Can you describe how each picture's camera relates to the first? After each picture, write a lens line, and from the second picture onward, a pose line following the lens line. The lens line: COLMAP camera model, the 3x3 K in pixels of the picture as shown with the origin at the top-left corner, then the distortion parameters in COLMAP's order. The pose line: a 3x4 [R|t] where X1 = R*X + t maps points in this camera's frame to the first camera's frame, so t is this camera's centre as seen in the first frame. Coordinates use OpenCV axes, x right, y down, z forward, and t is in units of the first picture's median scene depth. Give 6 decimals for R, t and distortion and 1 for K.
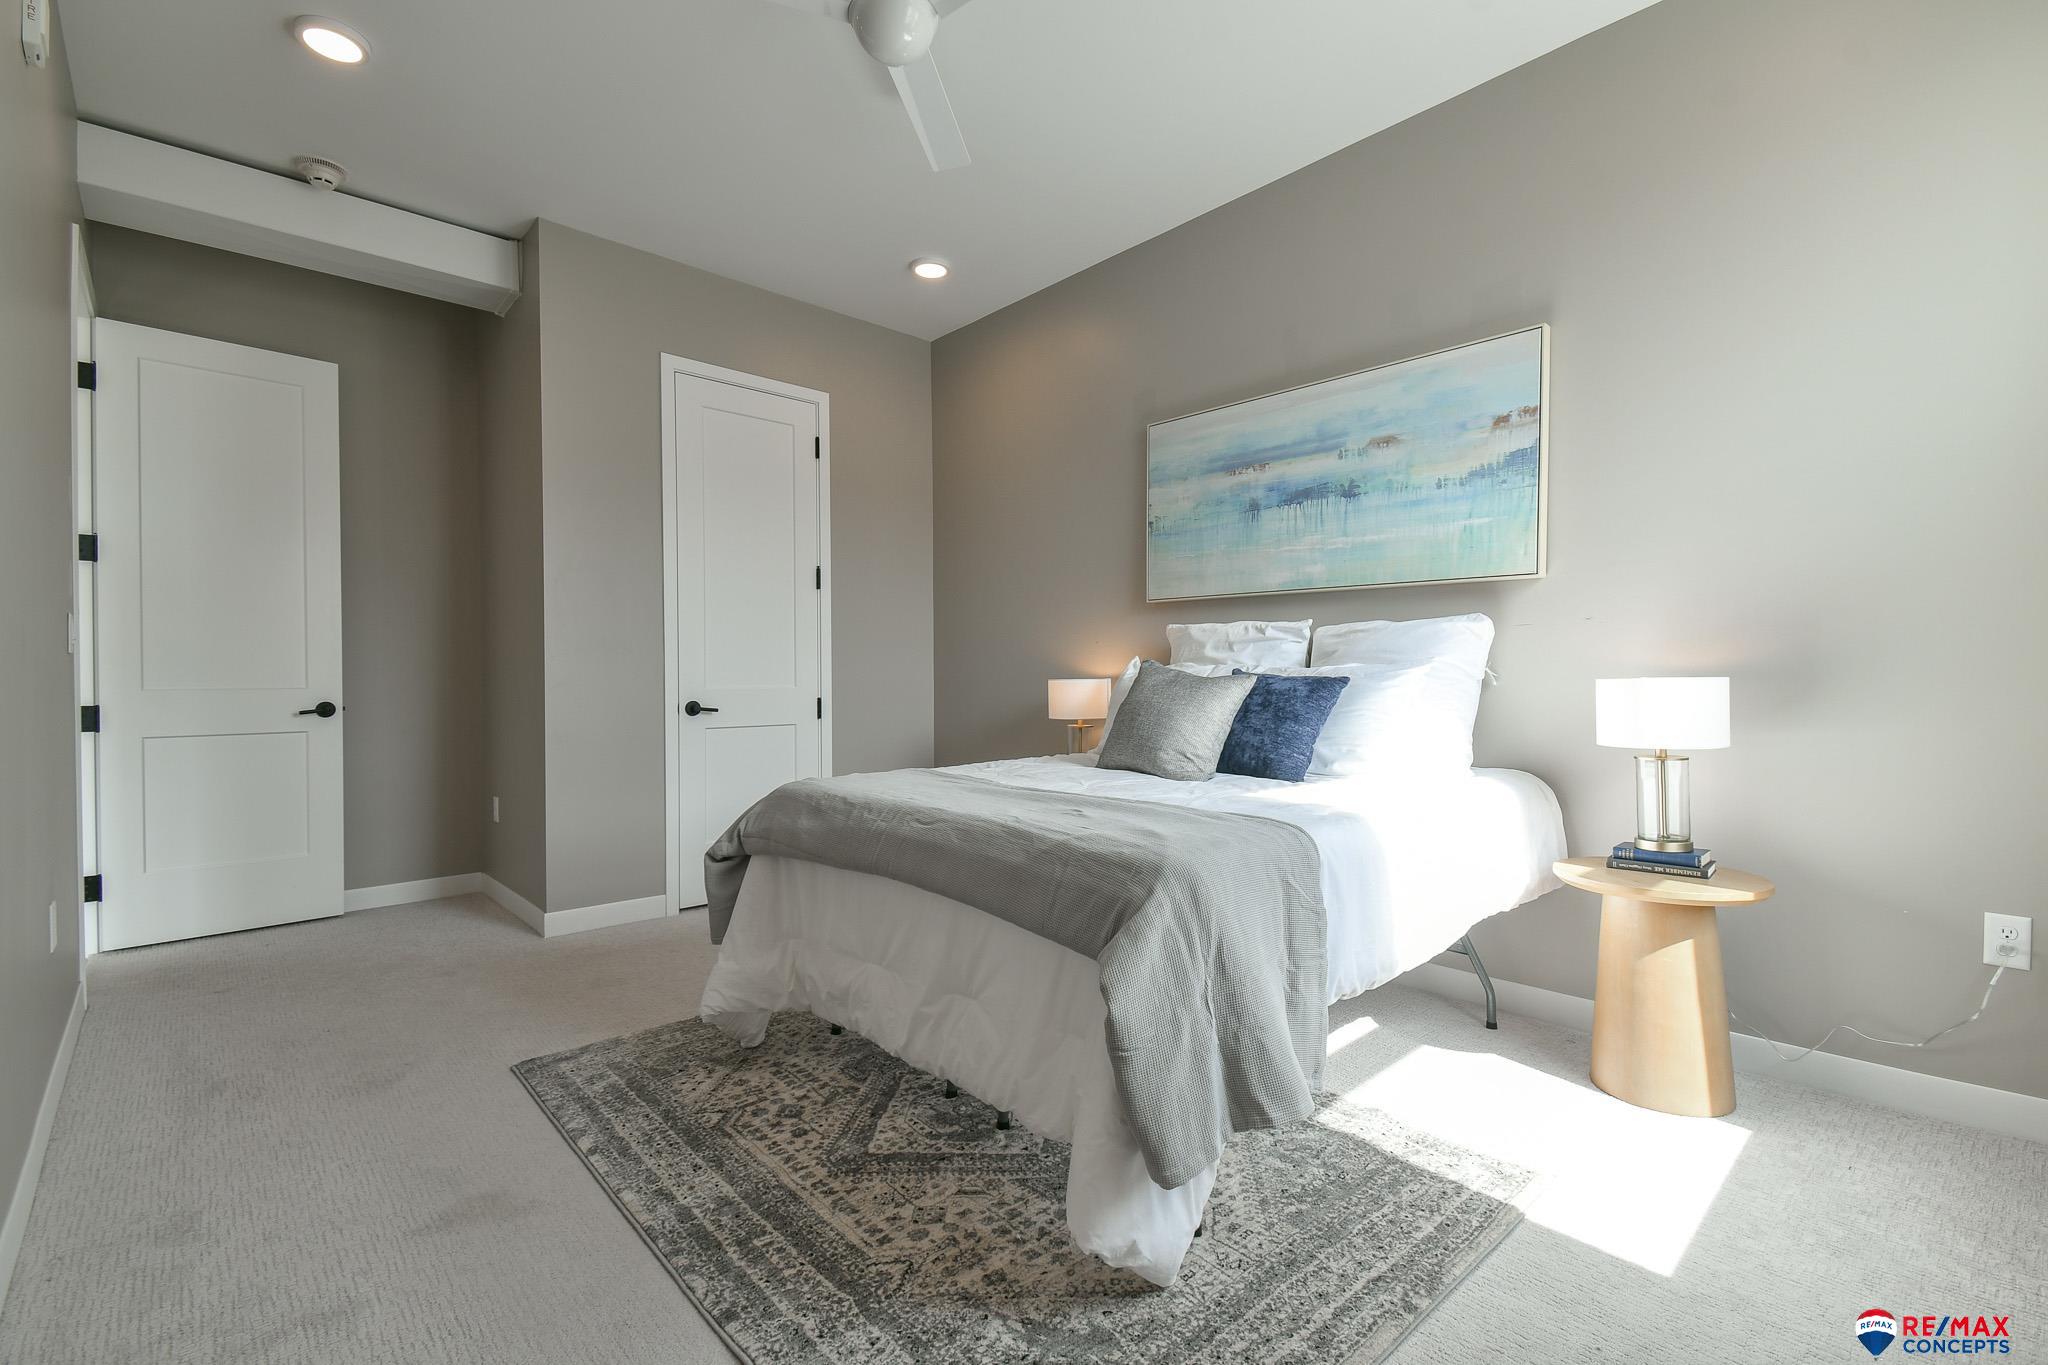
lens RADIAL K [[890.3, 0, 1022.2], [0, 890.3, 681.1], [0, 0, 1]] dist [0.042054, -0.023534]
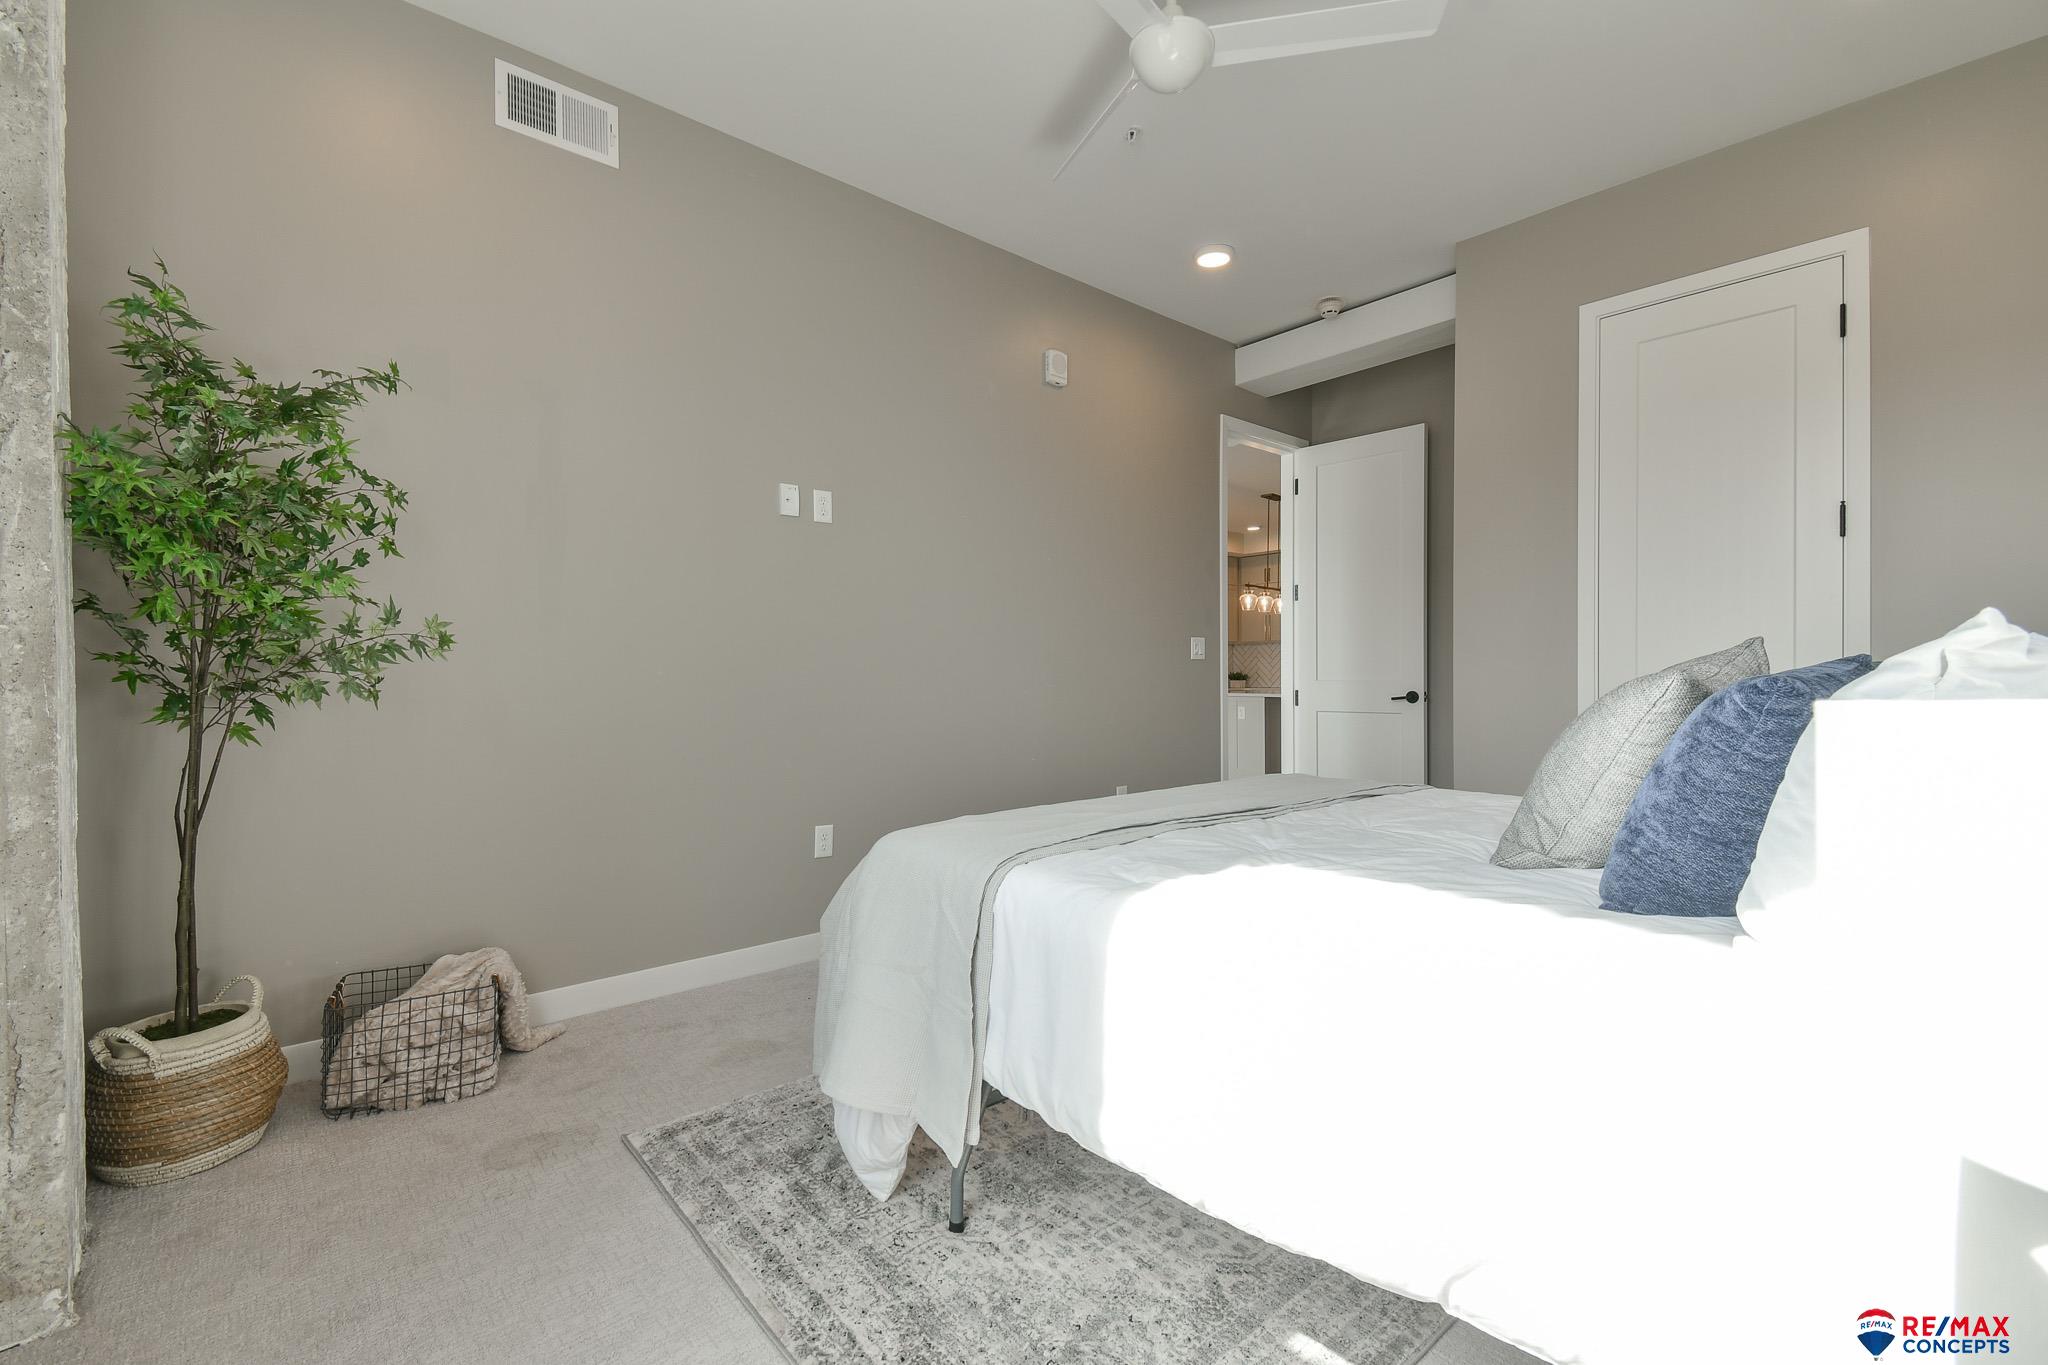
lens RADIAL K [[890.3, 0, 1023.7], [0, 890.3, 683.2], [0, 0, 1]] dist [0.042054, -0.023534]
pose [[-0.018812, 0.013400, -0.999733, 0.585555], [0.001315, 0.999910, 0.013378, -0.006834], [0.999822, -0.001063, -0.018827, 0.538374]]
